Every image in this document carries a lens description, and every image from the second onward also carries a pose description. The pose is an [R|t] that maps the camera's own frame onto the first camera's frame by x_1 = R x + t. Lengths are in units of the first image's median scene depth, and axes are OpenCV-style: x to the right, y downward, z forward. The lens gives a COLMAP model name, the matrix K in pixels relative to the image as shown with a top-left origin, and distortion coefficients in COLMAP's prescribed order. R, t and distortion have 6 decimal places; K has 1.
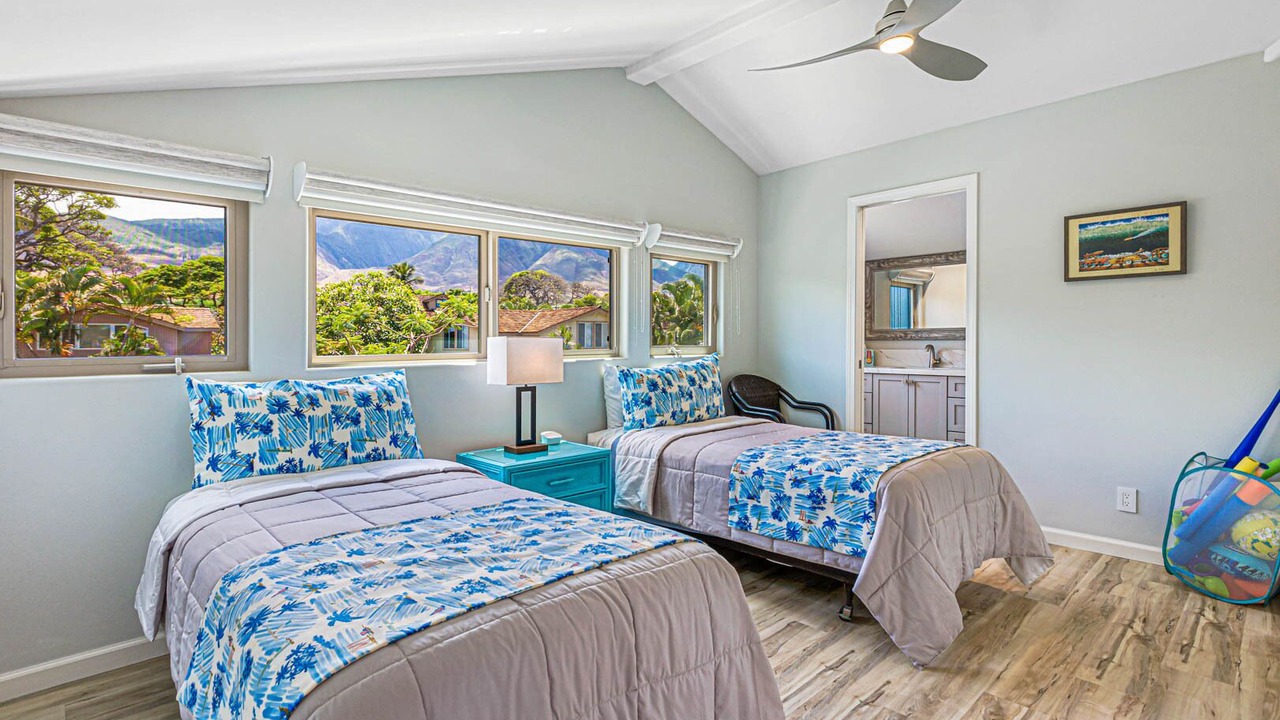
lens RADIAL K [[620.2, 0, 616.8], [0, 620.2, 333.7], [0, 0, 1]] dist [0.011588, -0.000564]
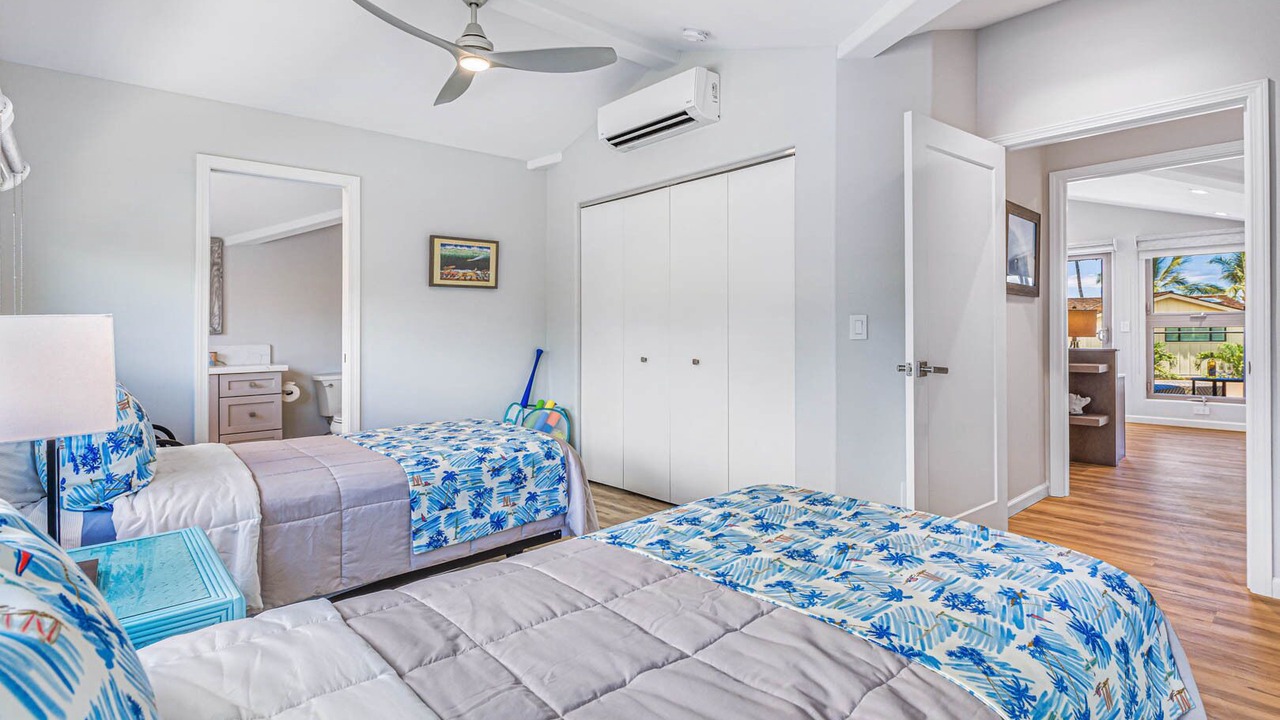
lens RADIAL K [[620.2, 0, 616.8], [0, 620.2, 333.7], [0, 0, 1]] dist [0.011588, -0.000564]
pose [[0.036669, 0.003046, 0.999323, -0.680666], [-0.002106, 0.999993, -0.002971, 0.020251], [-0.999325, -0.001996, 0.036675, 0.750188]]
